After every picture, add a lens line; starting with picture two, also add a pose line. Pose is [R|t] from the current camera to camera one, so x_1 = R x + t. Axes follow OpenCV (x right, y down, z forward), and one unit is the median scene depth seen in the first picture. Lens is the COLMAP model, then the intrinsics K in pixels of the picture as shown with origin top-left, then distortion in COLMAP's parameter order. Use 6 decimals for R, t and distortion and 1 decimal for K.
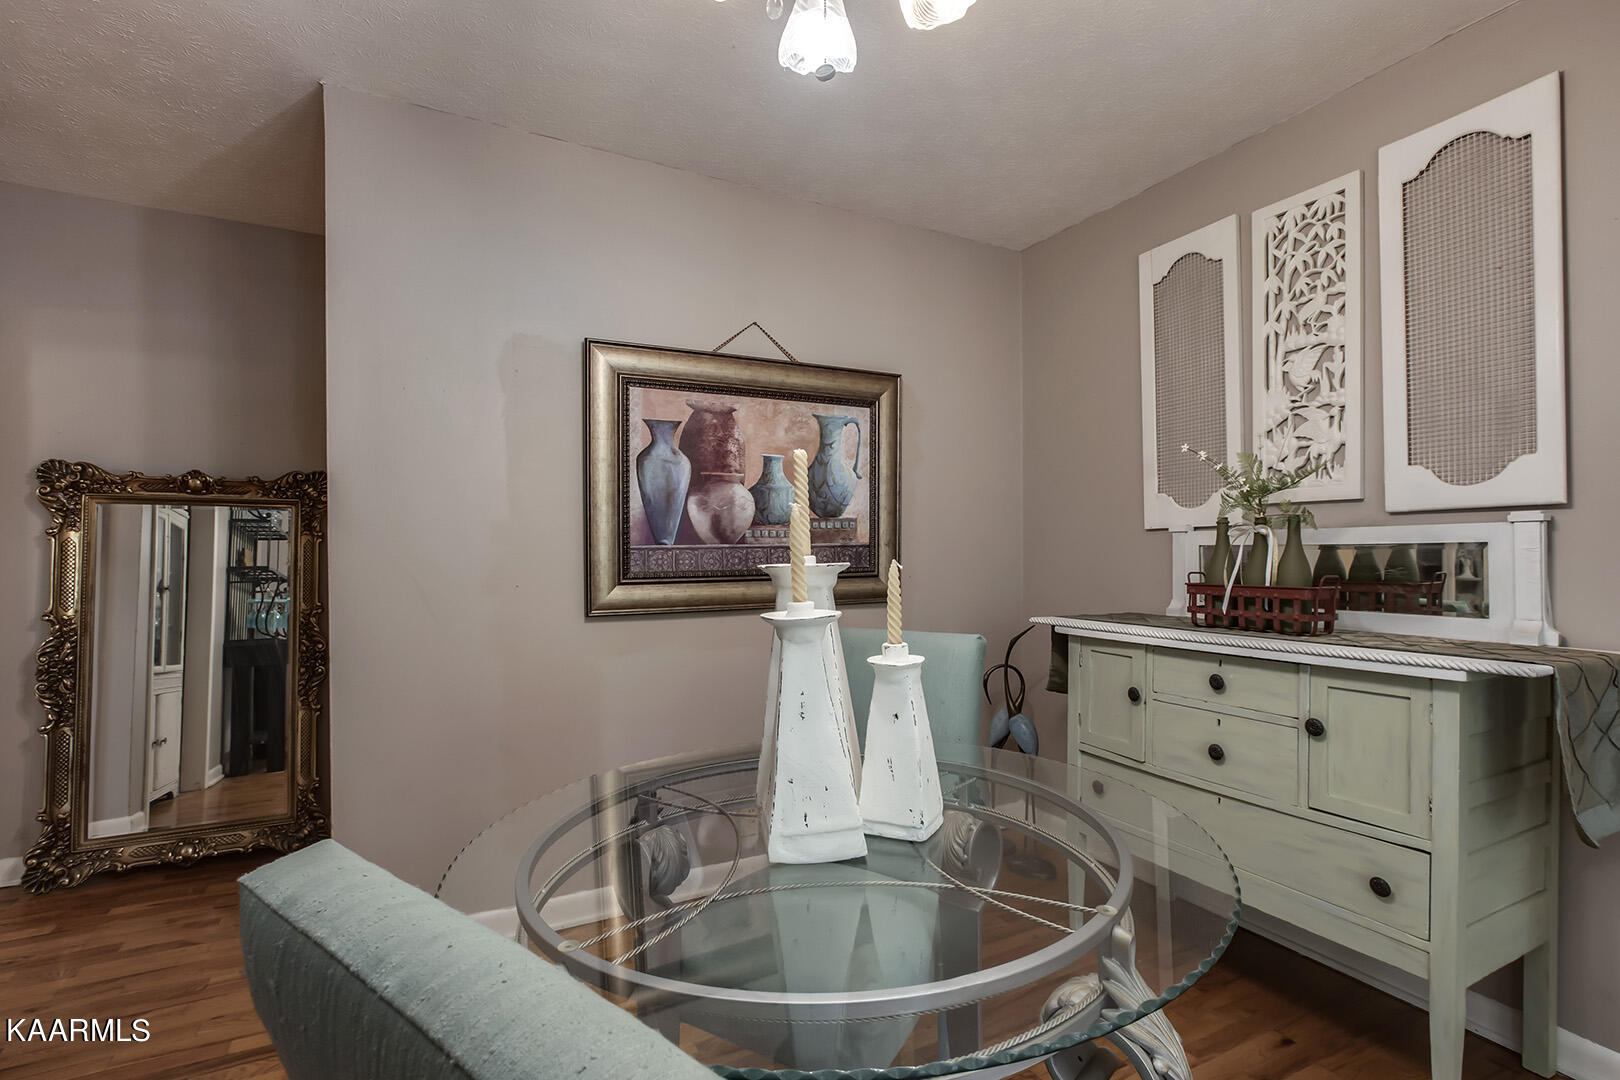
lens RADIAL K [[749.6, 0, 808.2], [0, 749.6, 537.9], [0, 0, 1]] dist [-0.002146, 0.000974]
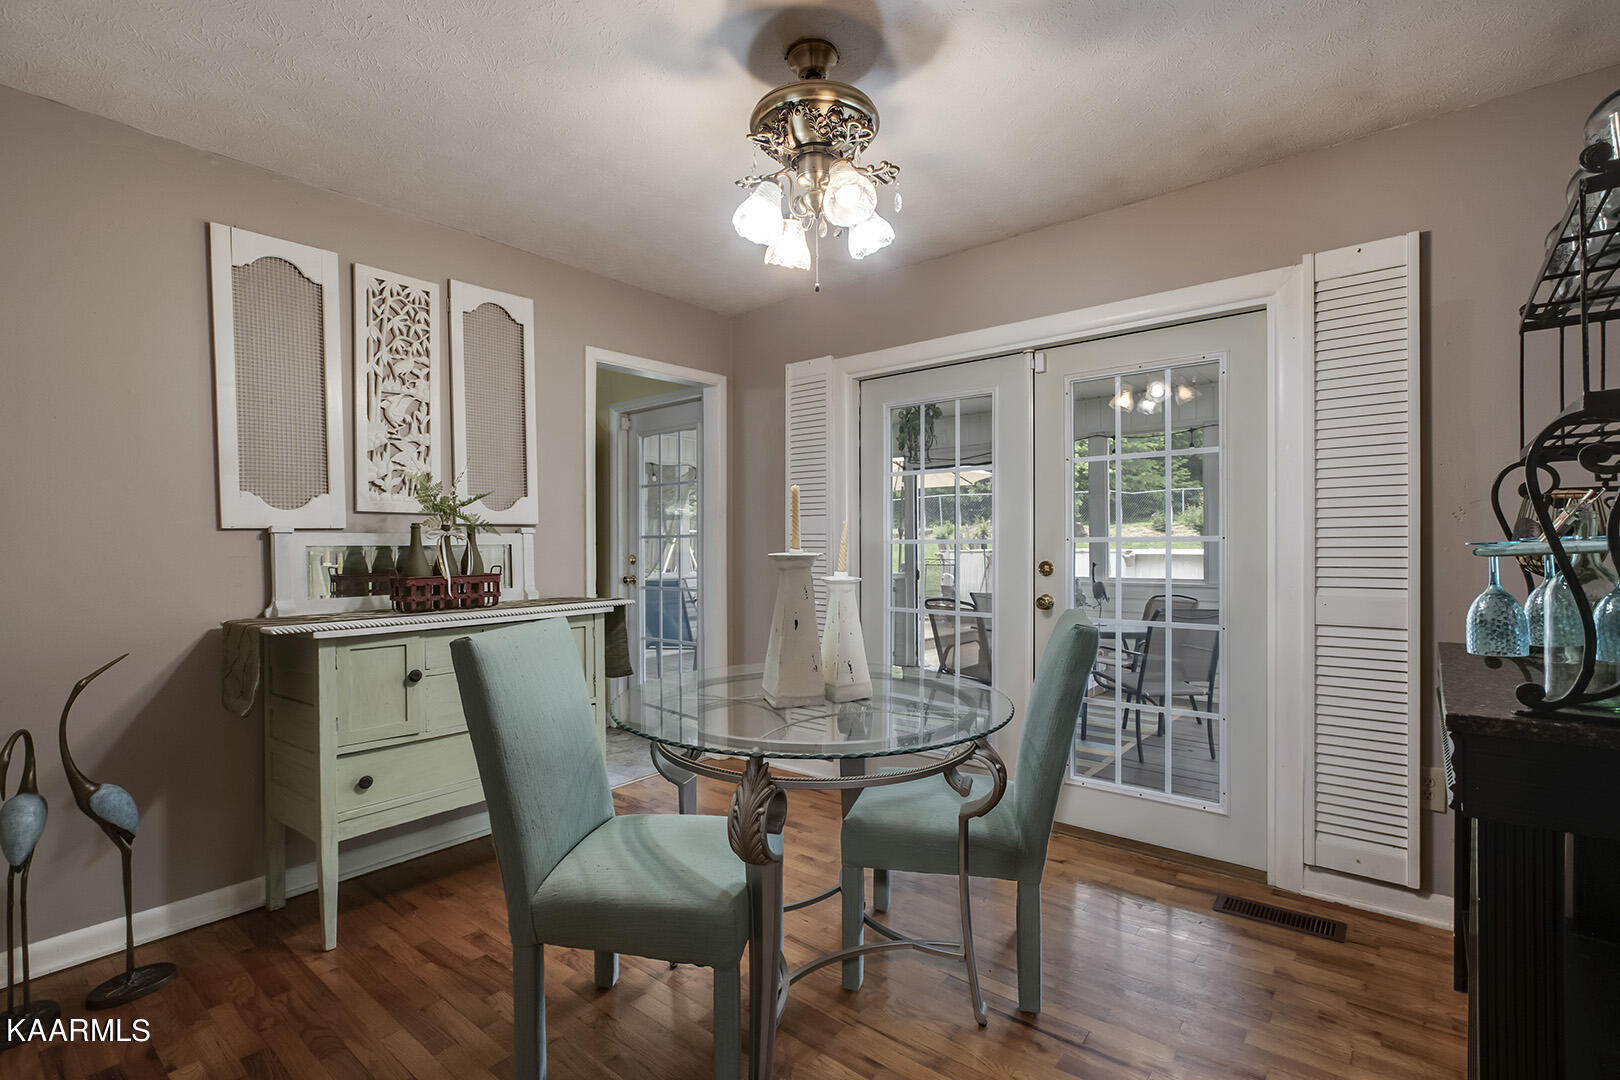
lens RADIAL K [[749.6, 0, 805.8], [0, 749.6, 547.3], [0, 0, 1]] dist [-0.002146, 0.000974]
pose [[-0.406674, 0.007268, 0.913545, -0.812885], [0.000132, 0.999969, -0.007897, 0.021918], [-0.913574, -0.003091, -0.406662, 0.888504]]
